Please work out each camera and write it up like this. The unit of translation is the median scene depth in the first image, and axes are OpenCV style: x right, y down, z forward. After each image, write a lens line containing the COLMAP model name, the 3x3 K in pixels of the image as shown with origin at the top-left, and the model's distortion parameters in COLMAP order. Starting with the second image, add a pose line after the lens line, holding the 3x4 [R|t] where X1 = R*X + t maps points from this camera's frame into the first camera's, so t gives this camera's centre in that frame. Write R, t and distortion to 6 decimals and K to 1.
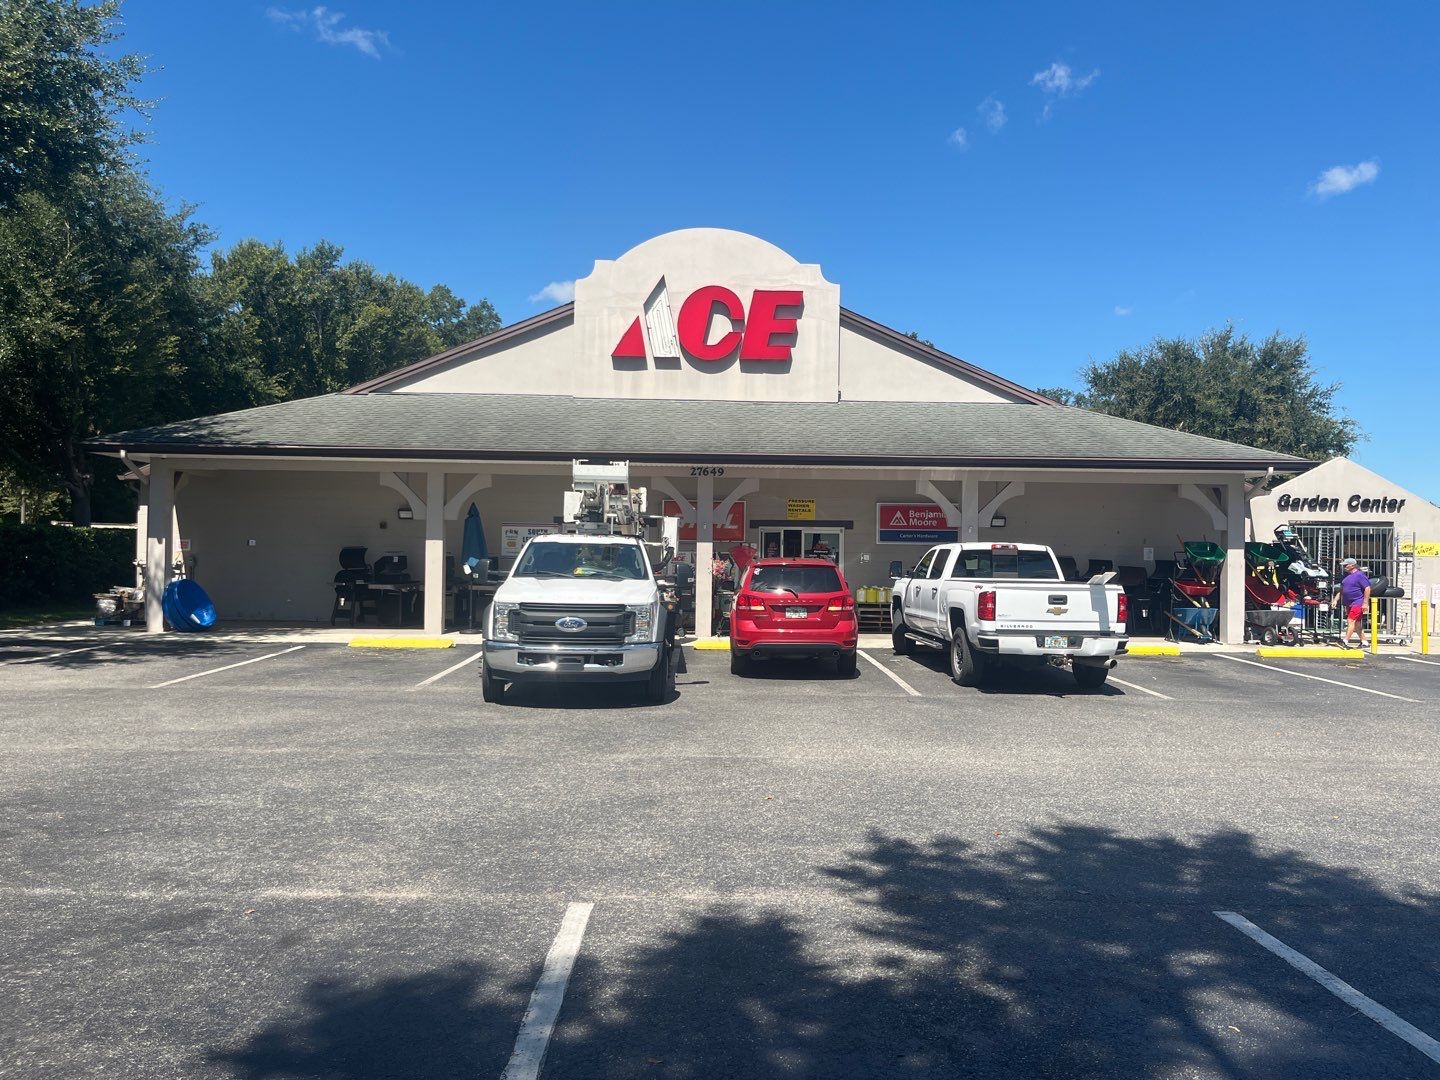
lens RADIAL K [[1089.8, 0, 732.3], [0, 1089.8, 552.2], [0, 0, 1]] dist [0.055574, -0.048778]
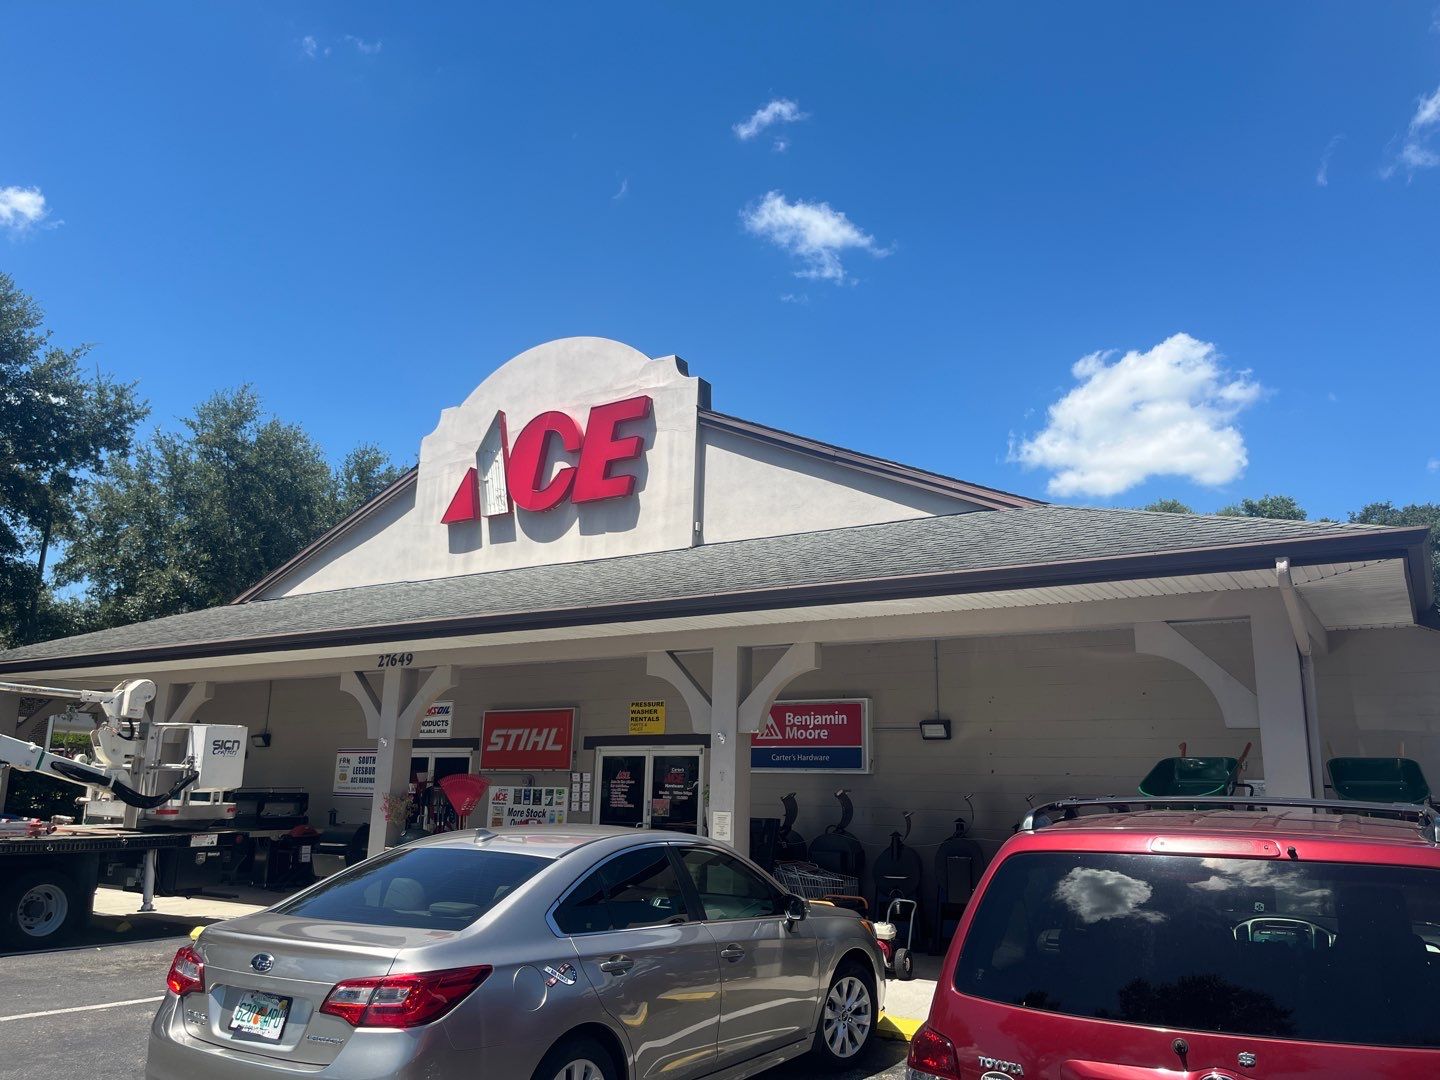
lens RADIAL K [[1088.3, 0, 740.6], [0, 1088.3, 537.6], [0, 0, 1]] dist [0.061425, -0.062730]
pose [[0.829417, -0.124992, -0.544467, 0.473897], [-0.008900, 0.971567, -0.236599, 0.008972], [0.558559, 0.201085, 0.804722, 0.499590]]
